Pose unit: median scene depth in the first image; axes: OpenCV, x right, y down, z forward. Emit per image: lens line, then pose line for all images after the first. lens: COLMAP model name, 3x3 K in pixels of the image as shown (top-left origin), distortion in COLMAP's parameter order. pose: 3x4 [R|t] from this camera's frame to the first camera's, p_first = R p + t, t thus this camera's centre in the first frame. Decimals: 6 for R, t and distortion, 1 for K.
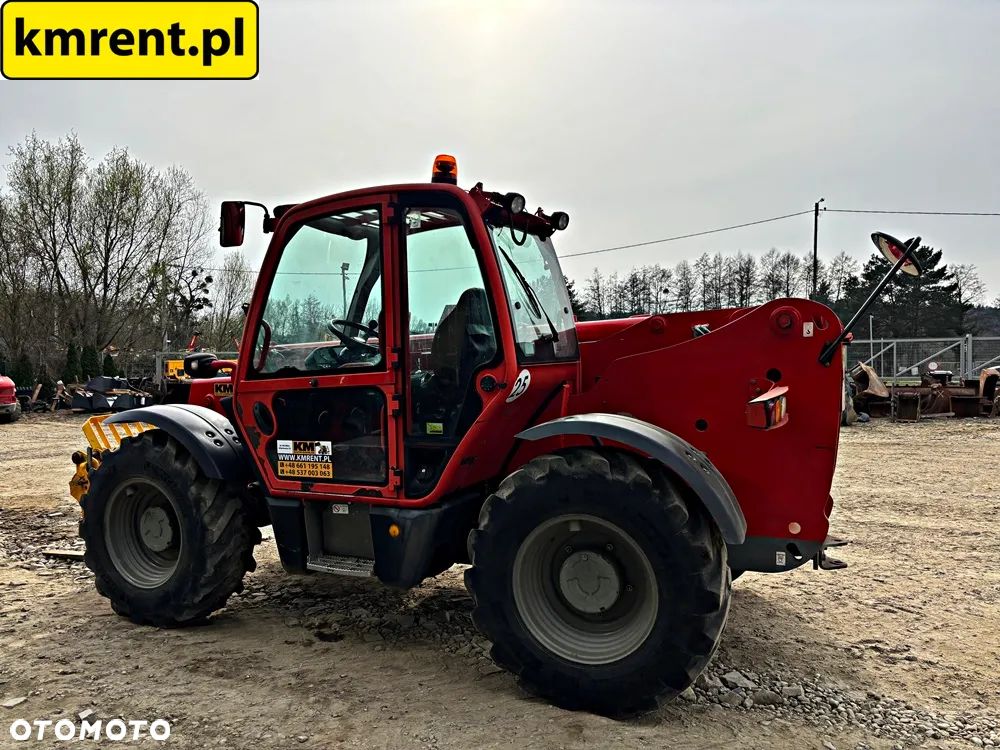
lens RADIAL K [[755.8, 0, 499.7], [0, 755.8, 375.2], [0, 0, 1]] dist [0.046406, -0.048262]
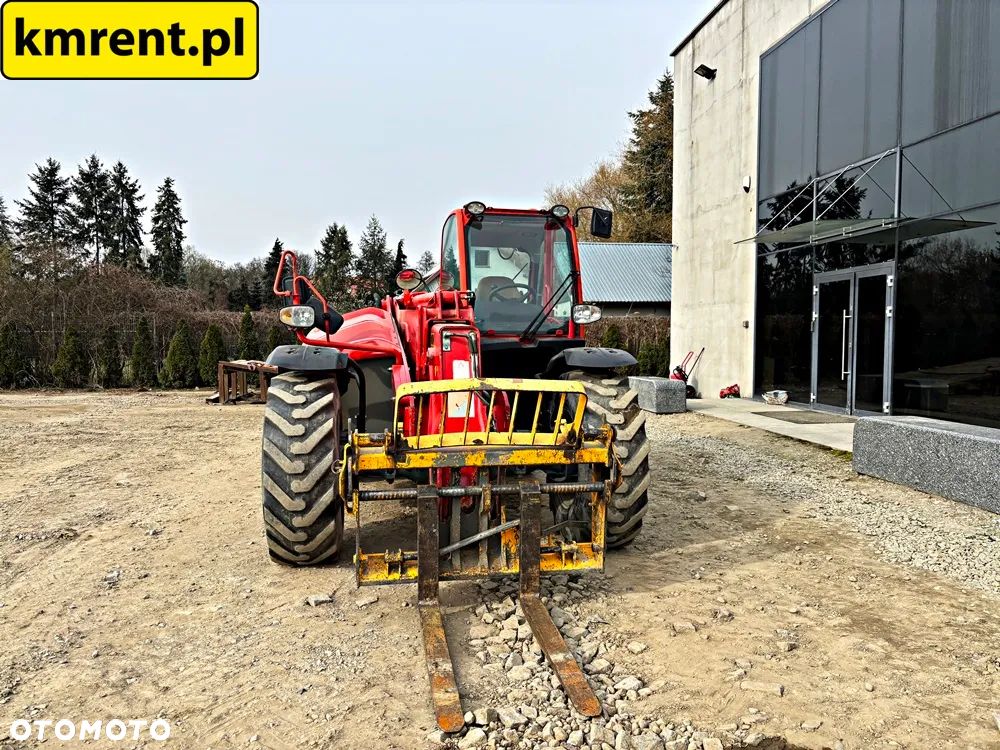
lens RADIAL K [[755.8, 0, 495.1], [0, 755.8, 373.9], [0, 0, 1]] dist [0.046406, -0.048262]
pose [[-0.591834, -0.022071, 0.805758, -1.321447], [0.028388, 0.998434, 0.048200, 0.023635], [-0.805560, 0.051401, -0.590281, 1.891204]]
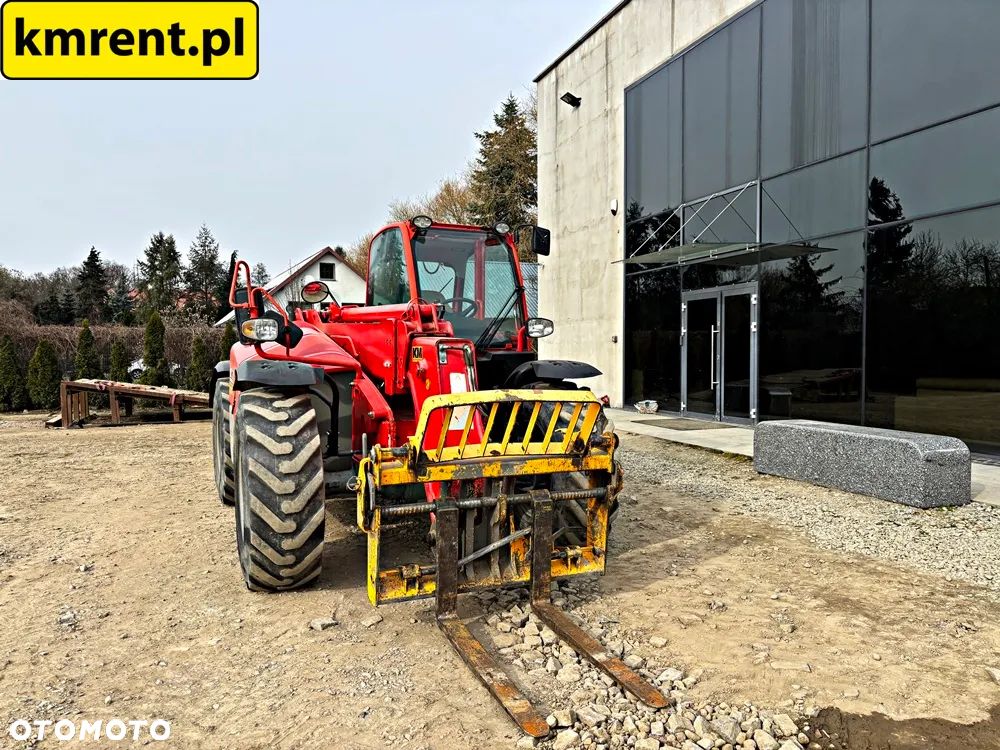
lens RADIAL K [[755.8, 0, 494.7], [0, 755.8, 378.0], [0, 0, 1]] dist [0.046406, -0.048262]
pose [[-0.750502, -0.000863, 0.660868, -1.196689], [0.033778, 0.998642, 0.039664, 0.021135], [-0.660005, 0.052090, -0.749454, 2.048262]]
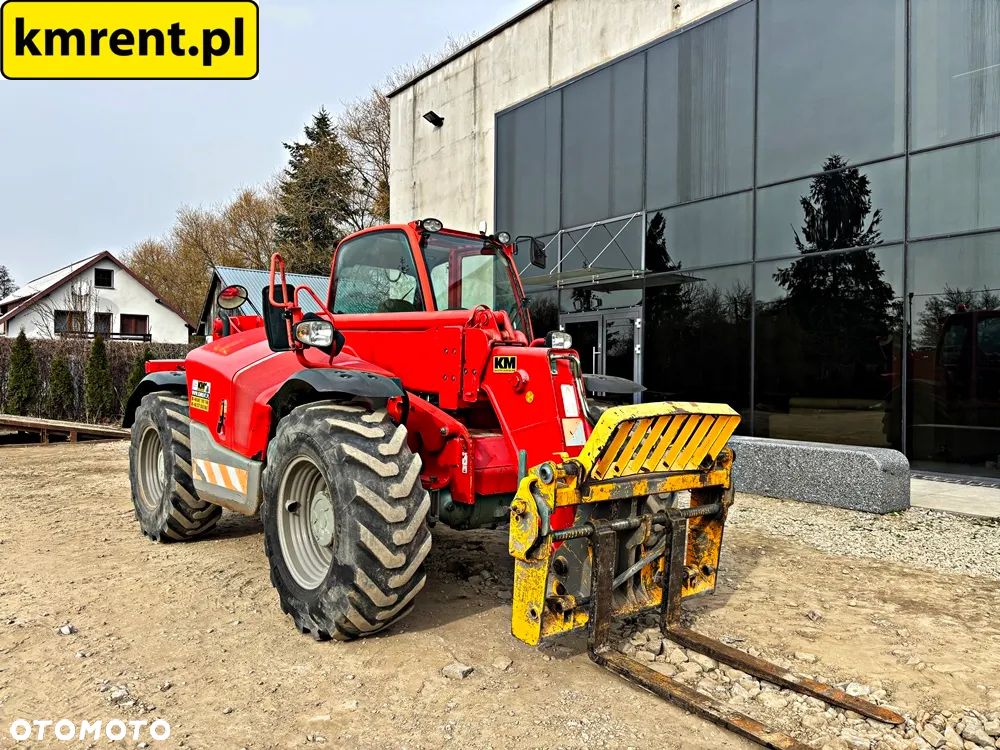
lens RADIAL K [[755.8, 0, 495.2], [0, 755.8, 370.4], [0, 0, 1]] dist [0.046406, -0.048262]
pose [[-0.908208, 0.011114, 0.418370, -0.827801], [0.016107, 0.999835, 0.008405, 0.024960], [-0.418208, 0.014372, -0.908238, 2.208500]]
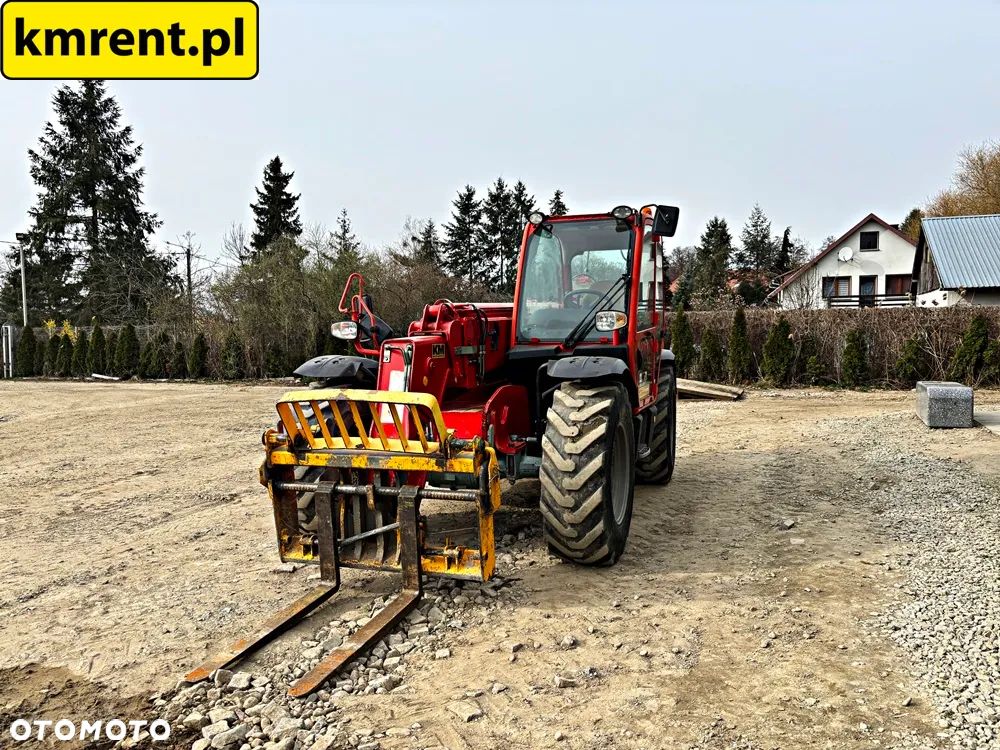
lens RADIAL K [[755.8, 0, 495.0], [0, 755.8, 381.8], [0, 0, 1]] dist [0.046406, -0.048262]
pose [[-0.109882, -0.040801, 0.993107, -1.575960], [0.039933, 0.998169, 0.045428, 0.024307], [-0.993142, 0.044650, -0.108051, 1.345836]]
